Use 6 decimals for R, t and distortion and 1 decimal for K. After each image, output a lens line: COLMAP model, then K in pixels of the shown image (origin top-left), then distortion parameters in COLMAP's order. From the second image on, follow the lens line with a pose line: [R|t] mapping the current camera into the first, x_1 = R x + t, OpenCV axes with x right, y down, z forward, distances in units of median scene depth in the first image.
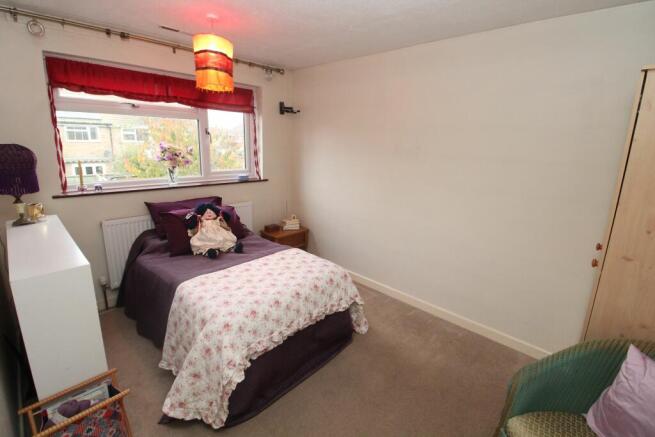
lens RADIAL K [[305.0, 0, 327.1], [0, 305.0, 212.6], [0, 0, 1]] dist [0.001633, -0.009568]
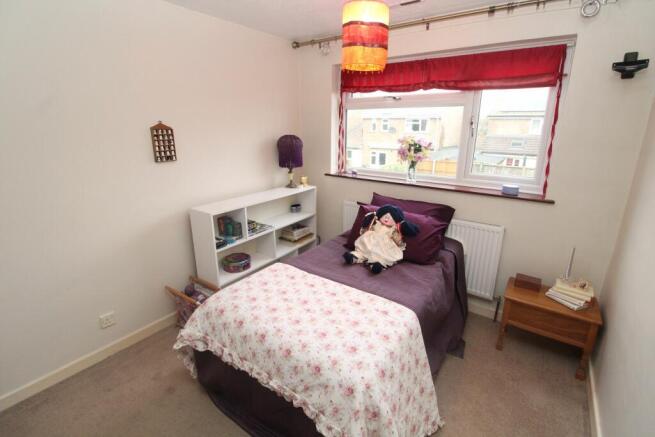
lens RADIAL K [[305.0, 0, 327.1], [0, 305.0, 212.6], [0, 0, 1]] dist [0.001633, -0.009568]
pose [[0.126930, 0.257837, -0.957815, 0.408023], [-0.221350, 0.948638, 0.226033, -0.168379], [0.966899, 0.183321, 0.177483, 0.668271]]
